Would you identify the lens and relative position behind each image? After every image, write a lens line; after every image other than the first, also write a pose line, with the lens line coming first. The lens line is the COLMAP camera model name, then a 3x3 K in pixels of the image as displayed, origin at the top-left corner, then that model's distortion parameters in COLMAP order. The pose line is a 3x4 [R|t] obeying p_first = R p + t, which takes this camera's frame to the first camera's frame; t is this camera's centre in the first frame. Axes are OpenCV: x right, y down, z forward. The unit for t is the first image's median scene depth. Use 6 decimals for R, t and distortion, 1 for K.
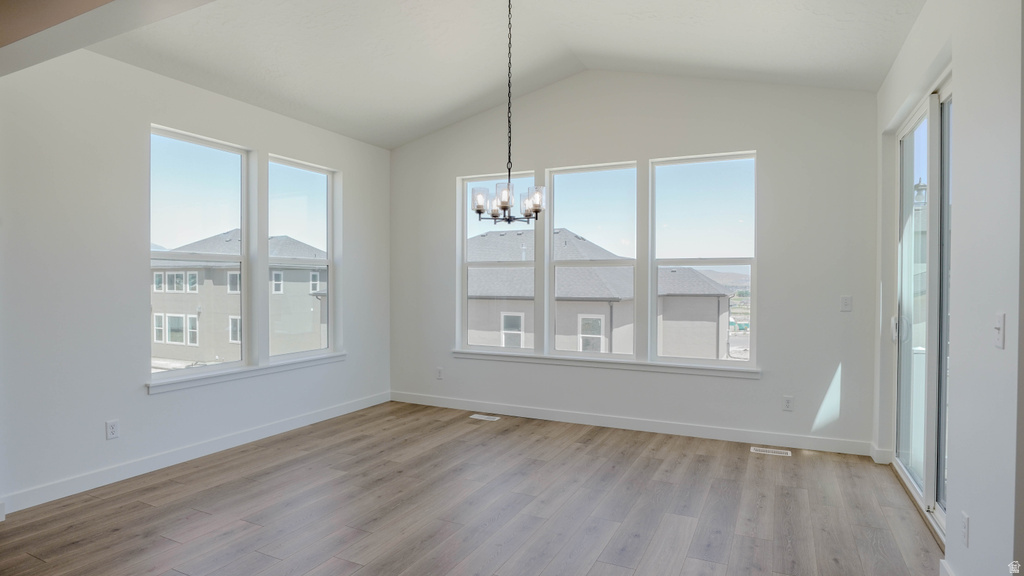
lens RADIAL K [[553.7, 0, 515.7], [0, 553.7, 292.0], [0, 0, 1]] dist [-0.038962, 0.009360]
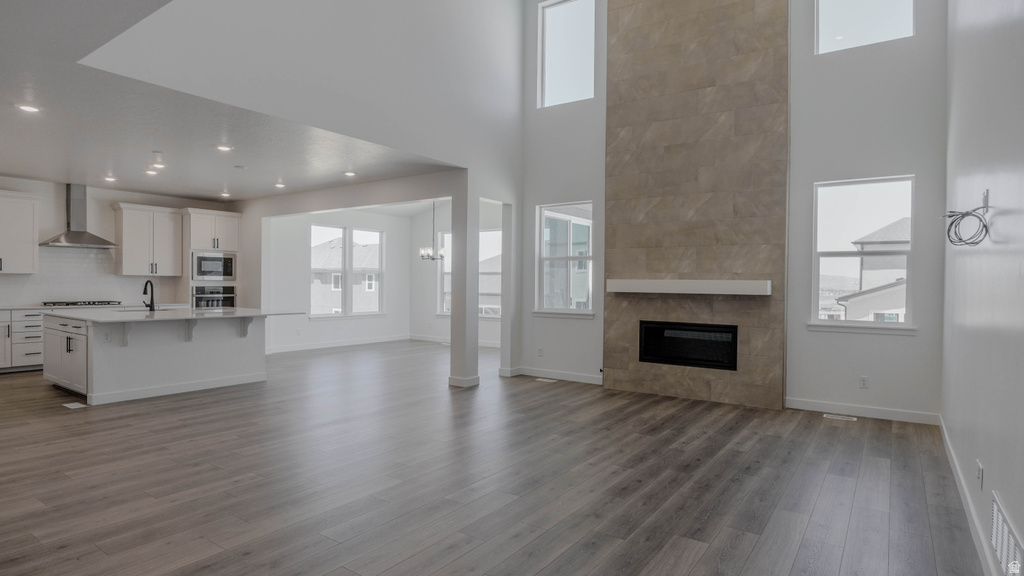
lens RADIAL K [[553.7, 0, 513.7], [0, 553.7, 288.9], [0, 0, 1]] dist [-0.038962, 0.009360]
pose [[0.986761, 0.009701, -0.161892, 0.555021], [-0.010983, 0.999915, -0.007028, 0.022121], [0.161810, 0.008713, 0.986783, -1.106927]]
